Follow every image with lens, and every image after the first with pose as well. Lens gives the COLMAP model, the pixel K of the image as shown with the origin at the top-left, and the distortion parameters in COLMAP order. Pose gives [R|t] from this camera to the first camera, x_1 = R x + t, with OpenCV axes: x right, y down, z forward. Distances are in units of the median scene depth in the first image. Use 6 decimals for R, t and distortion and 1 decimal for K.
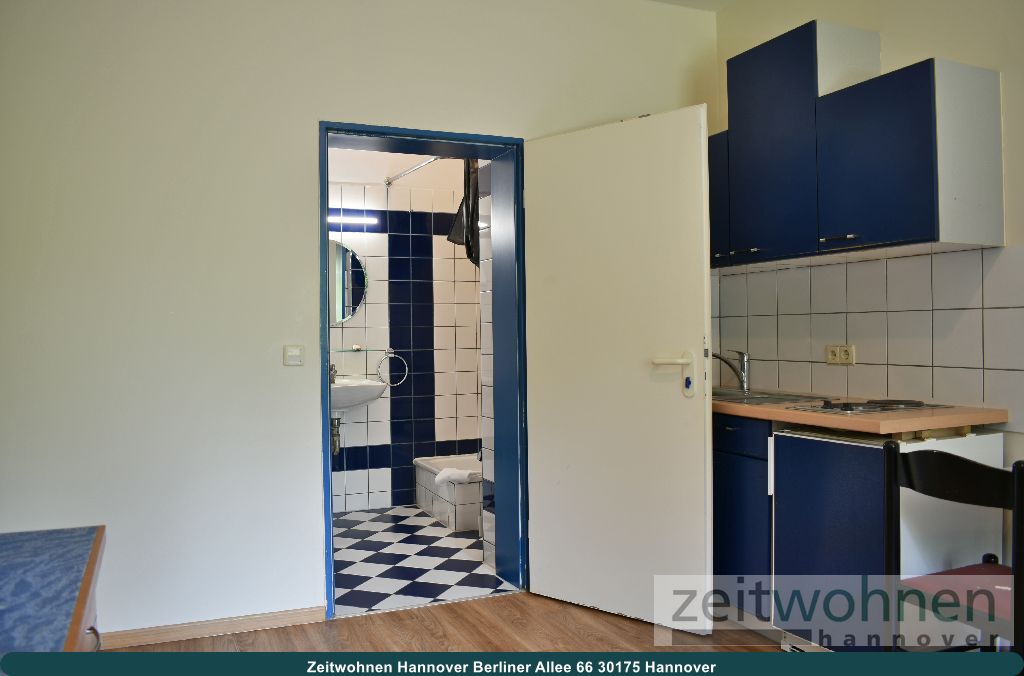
lens RADIAL K [[824.2, 0, 493.9], [0, 824.2, 339.5], [0, 0, 1]] dist [-0.081561, -0.000797]
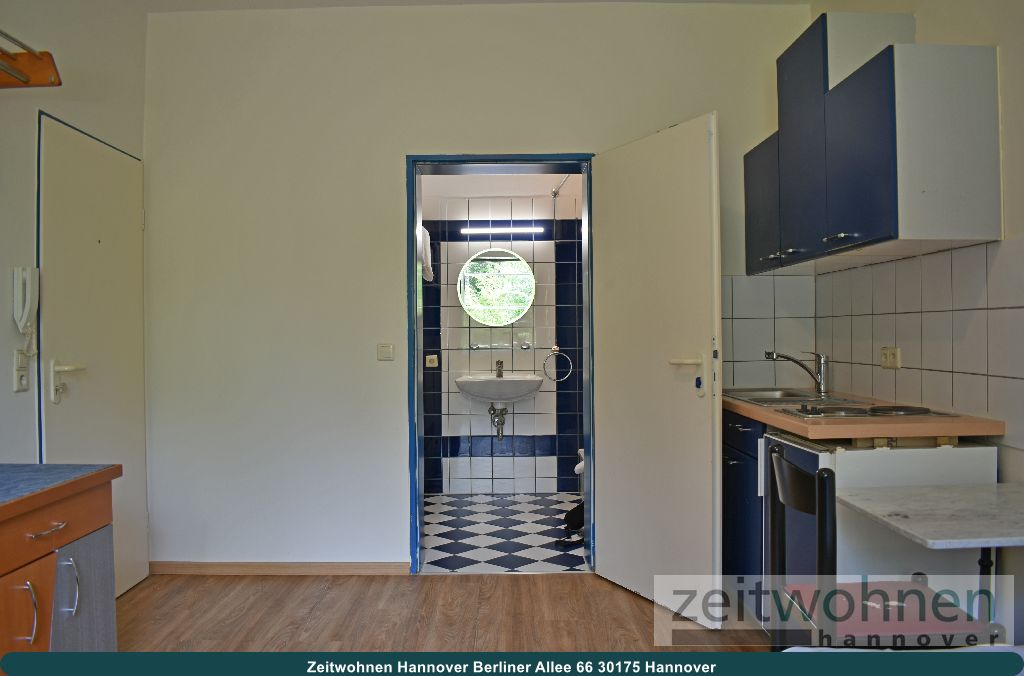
lens RADIAL K [[824.2, 0, 493.9], [0, 824.2, 339.5], [0, 0, 1]] dist [-0.081561, -0.000797]
pose [[0.914997, 0.005072, -0.403428, 0.433670], [-0.003502, 0.999983, 0.004627, -0.005715], [0.403445, -0.002821, 0.915000, -0.050586]]
